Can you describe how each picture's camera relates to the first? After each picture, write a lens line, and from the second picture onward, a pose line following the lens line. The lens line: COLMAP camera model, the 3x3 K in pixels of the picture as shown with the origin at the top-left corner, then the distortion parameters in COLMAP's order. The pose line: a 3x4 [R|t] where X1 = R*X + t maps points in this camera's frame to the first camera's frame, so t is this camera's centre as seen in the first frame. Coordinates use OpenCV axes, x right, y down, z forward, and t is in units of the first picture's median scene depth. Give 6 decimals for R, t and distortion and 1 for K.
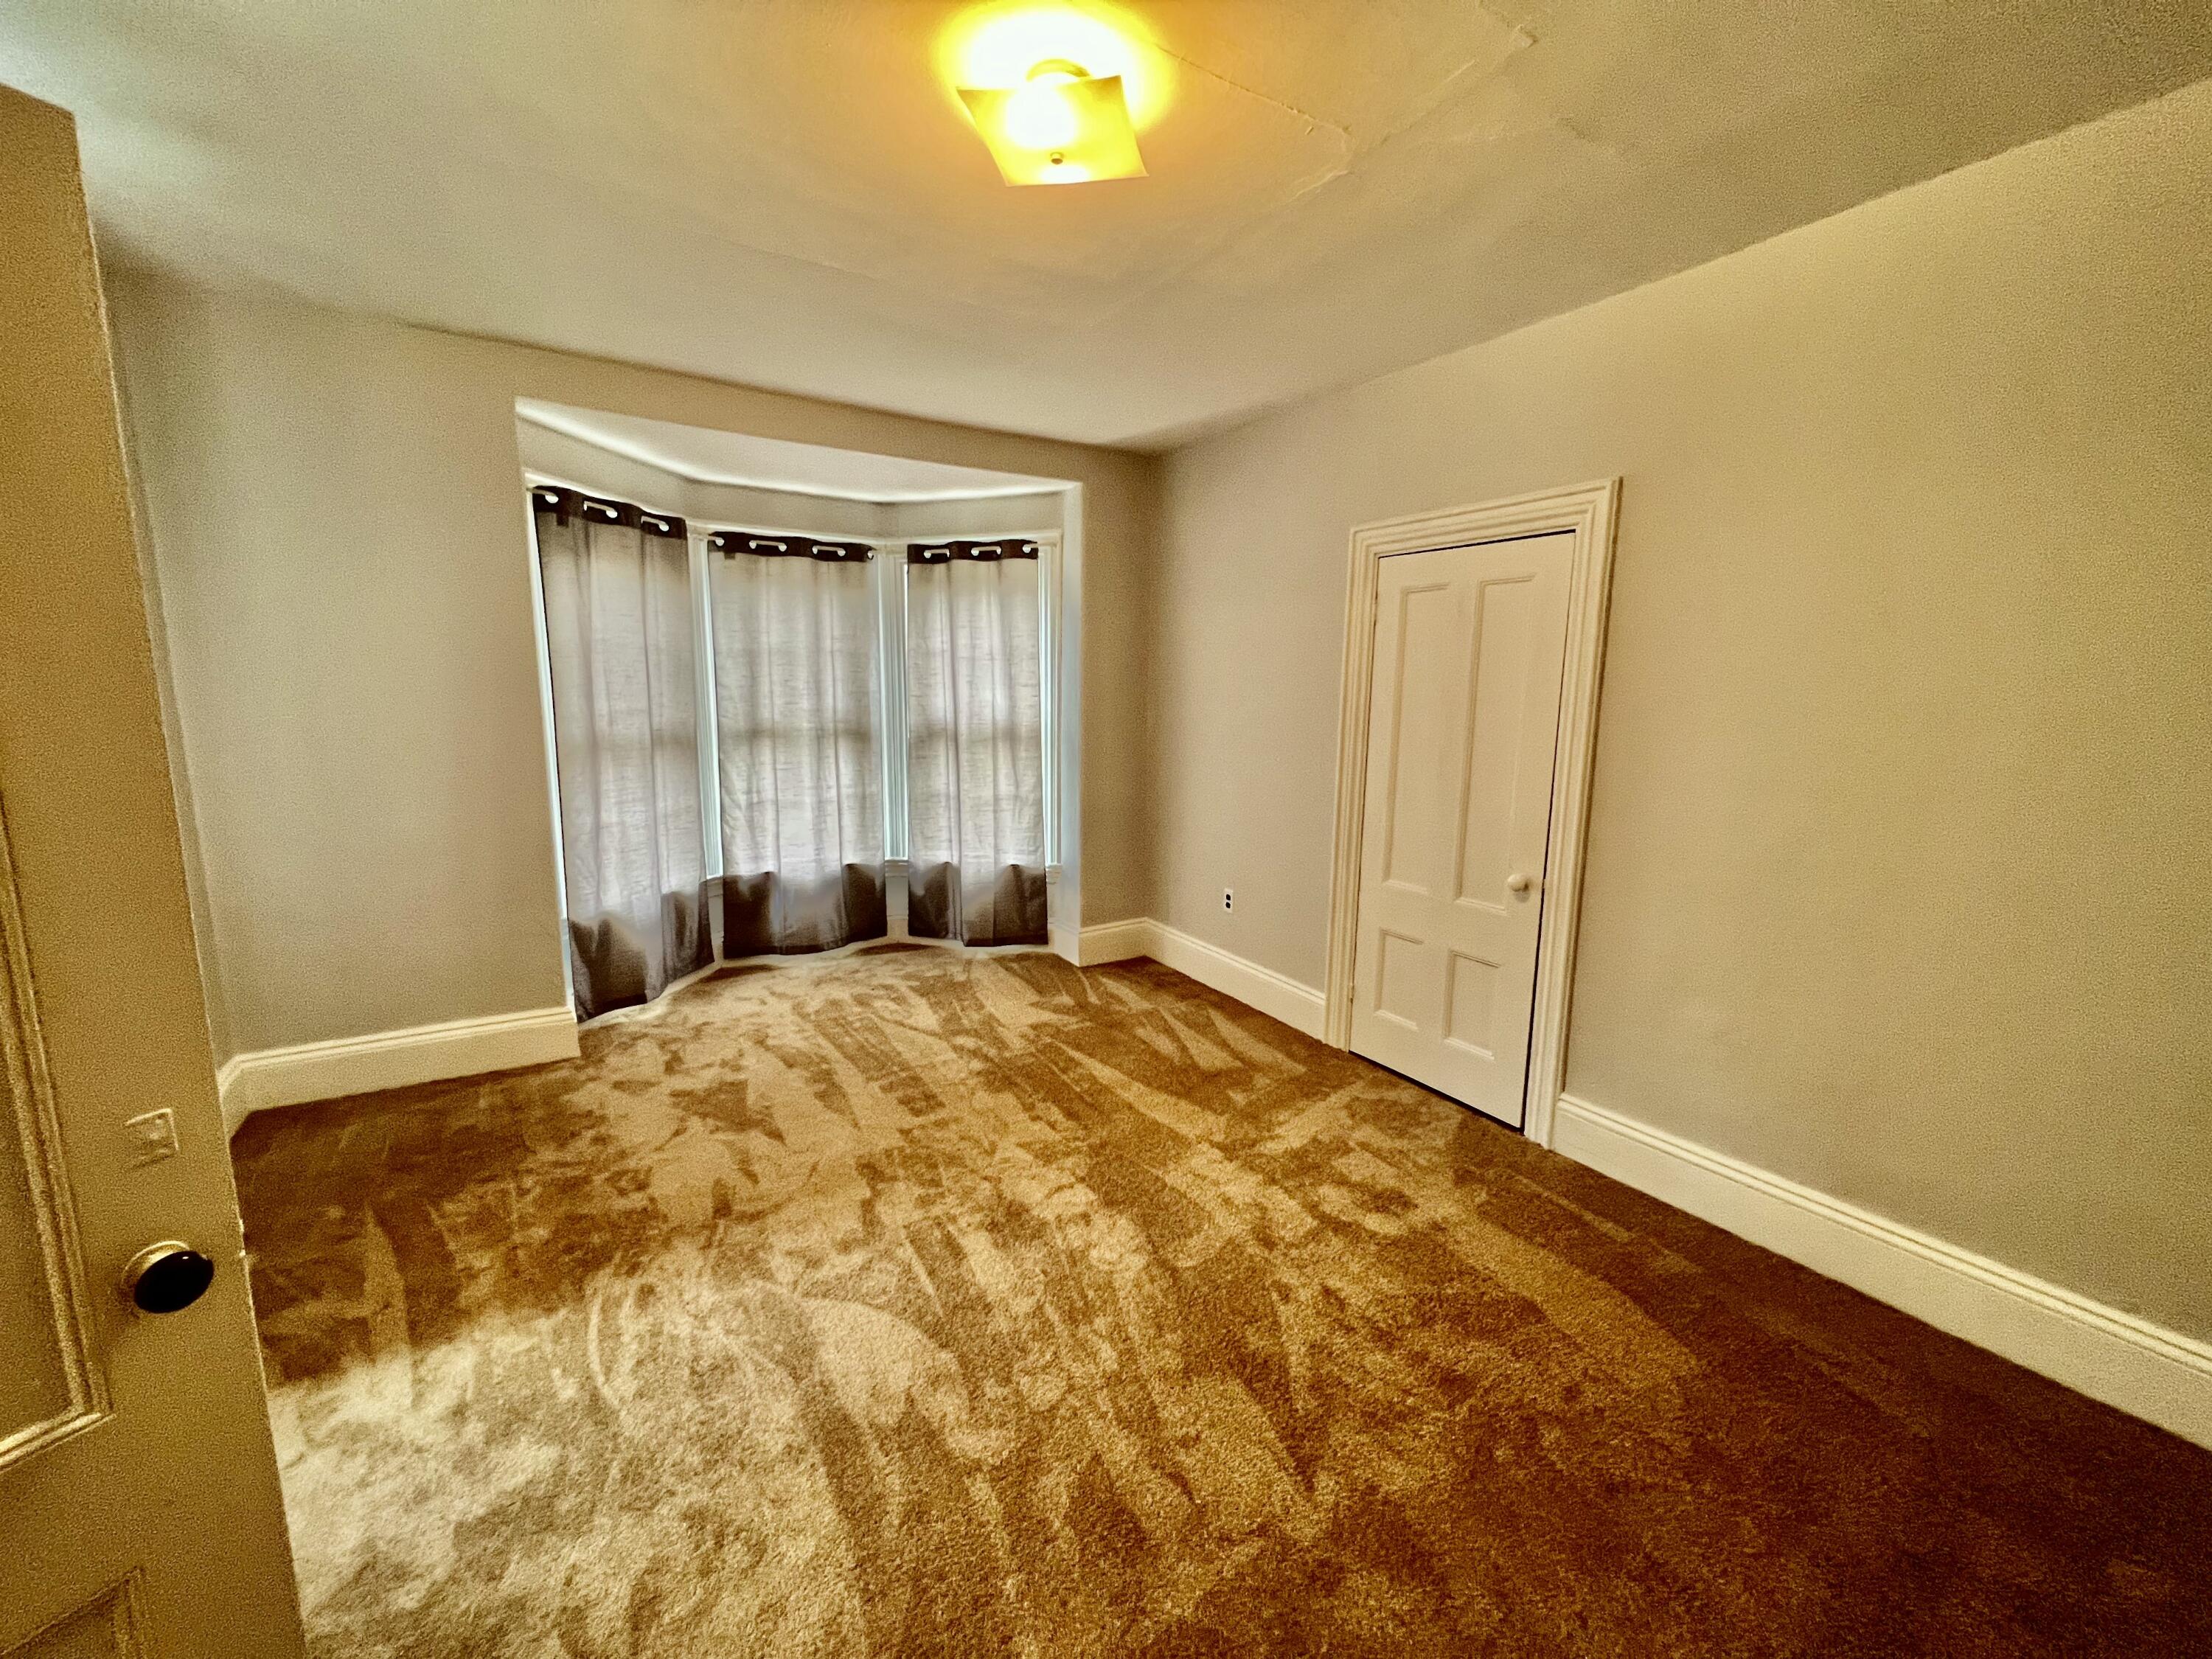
lens RADIAL K [[883.1, 0, 1113.8], [0, 883.1, 825.4], [0, 0, 1]] dist [0.000151, 0.001326]
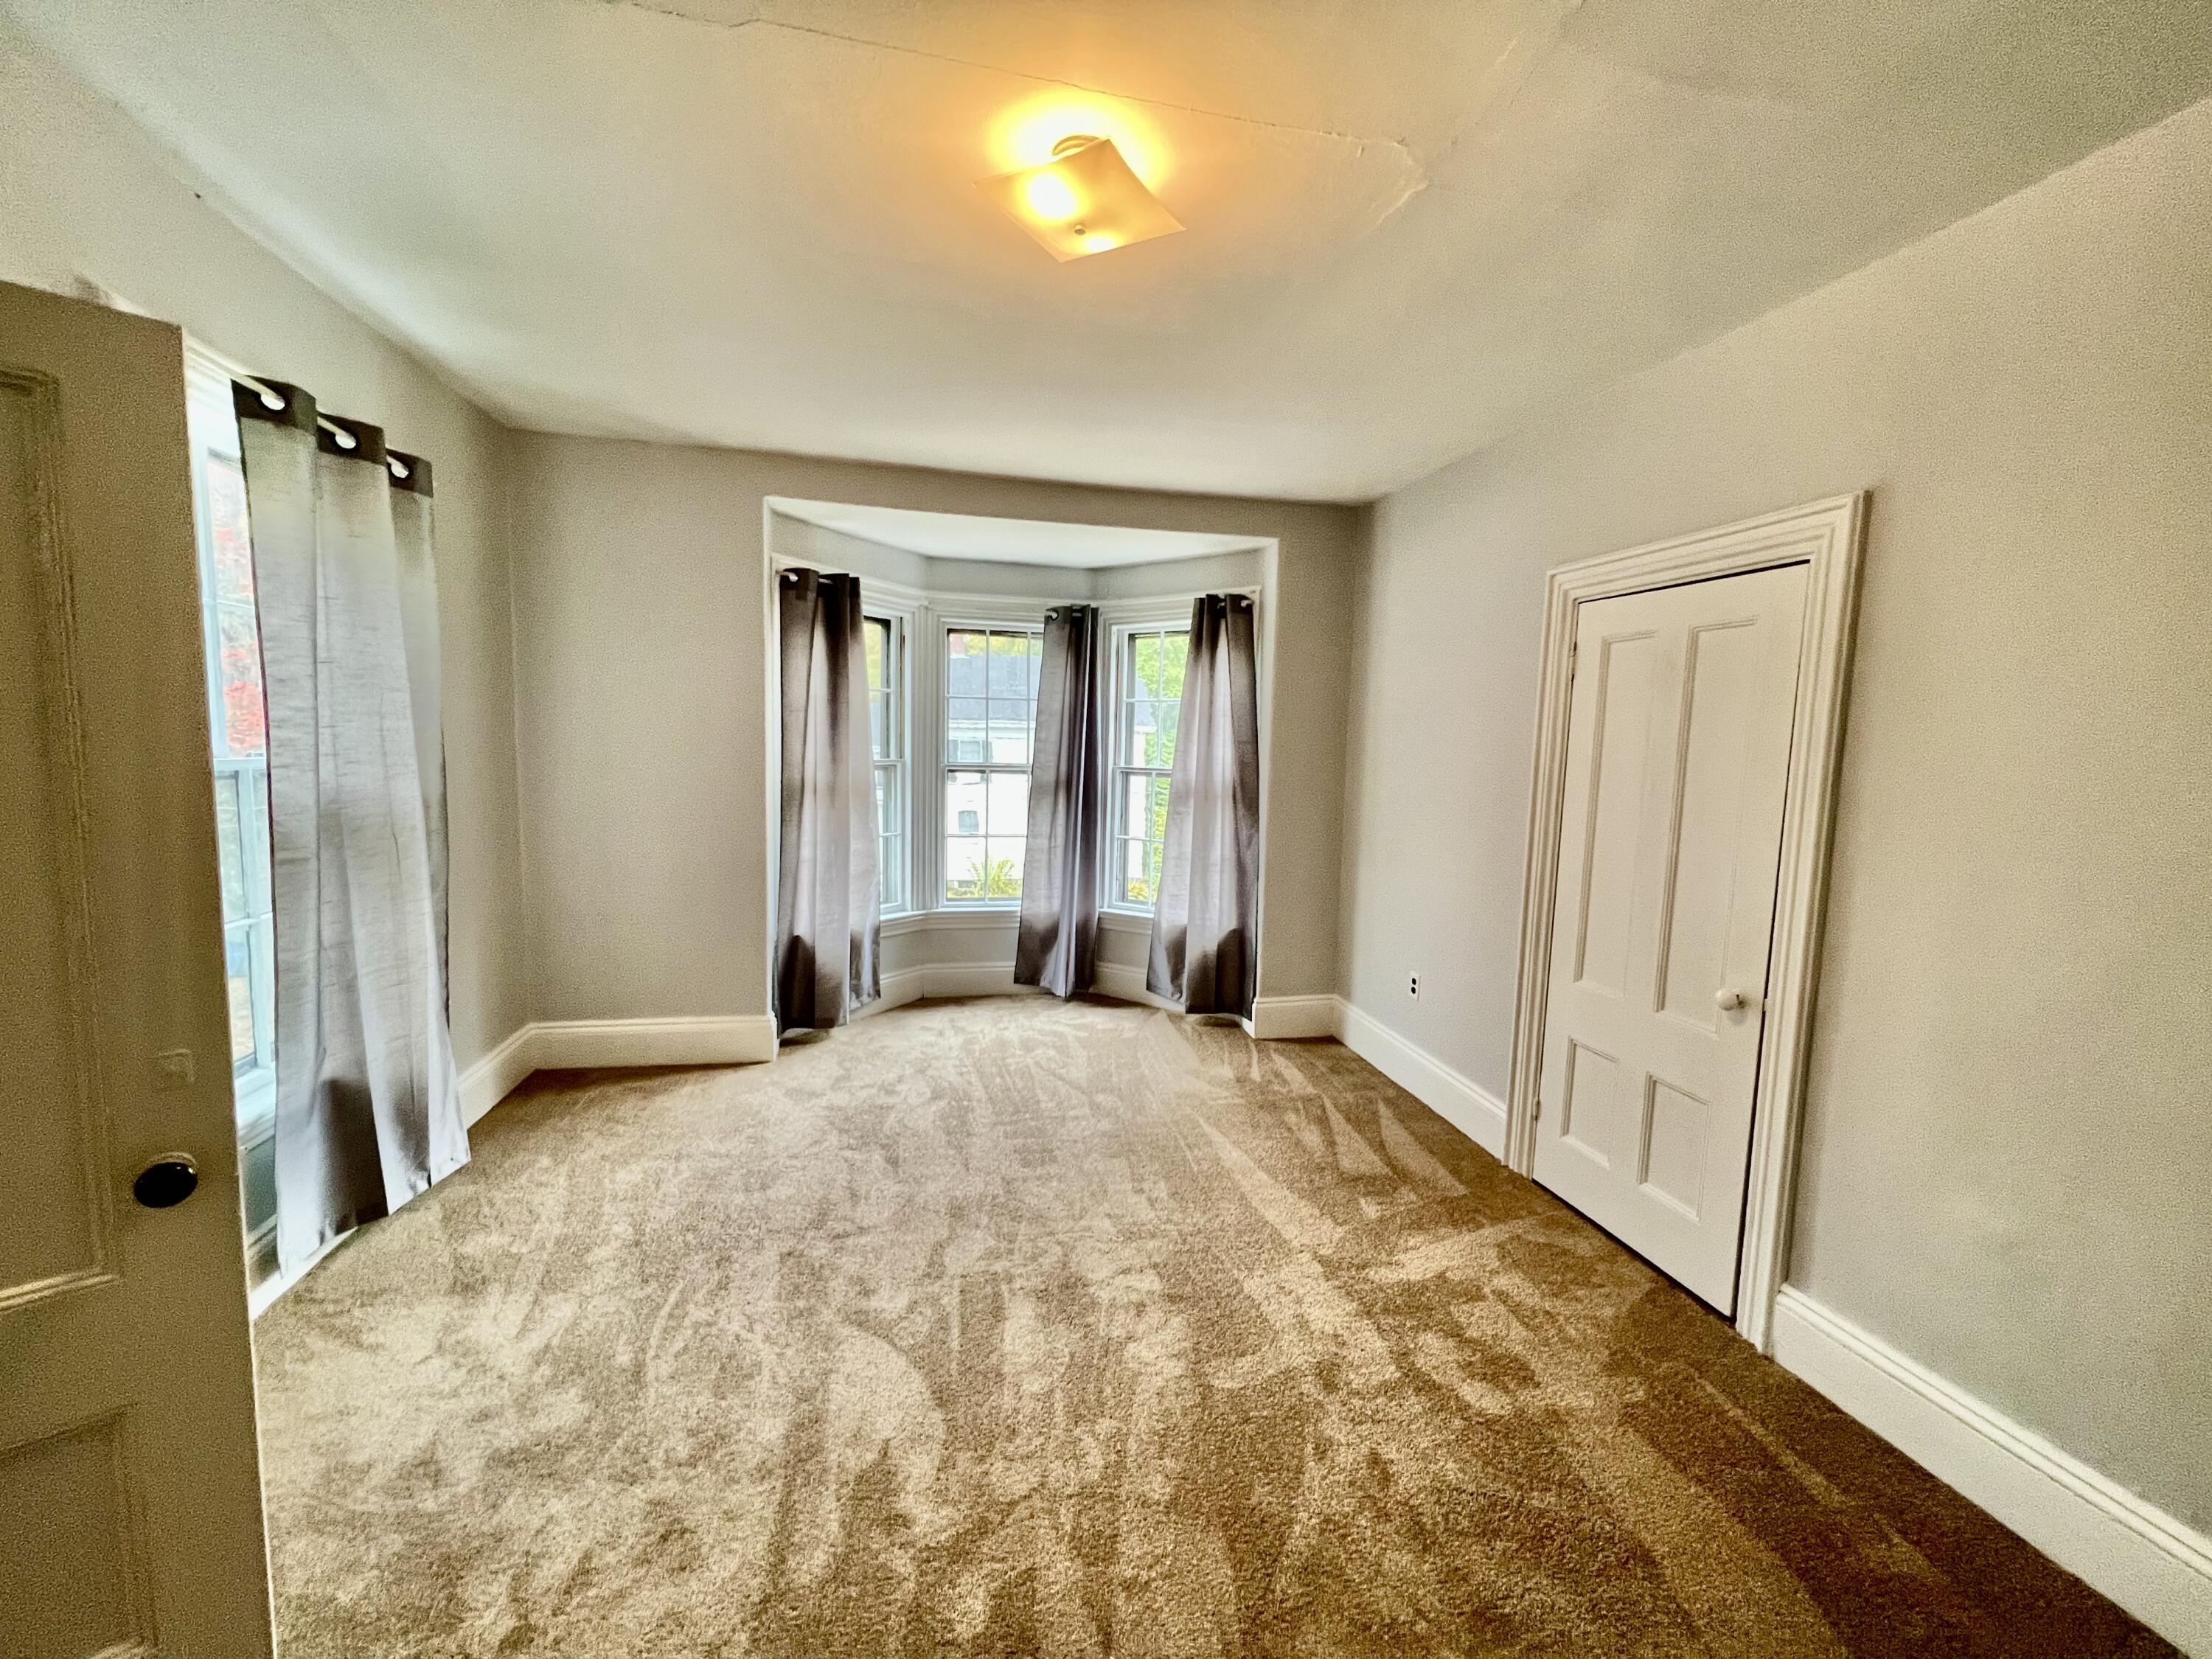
lens RADIAL K [[890.8, 0, 1093.7], [0, 890.8, 823.5], [0, 0, 1]] dist [-0.002619, 0.001999]
pose [[0.942716, 0.047235, -0.330235, 0.194436], [-0.068837, 0.996164, -0.054022, -0.011286], [0.326417, 0.073660, 0.942351, 0.053485]]
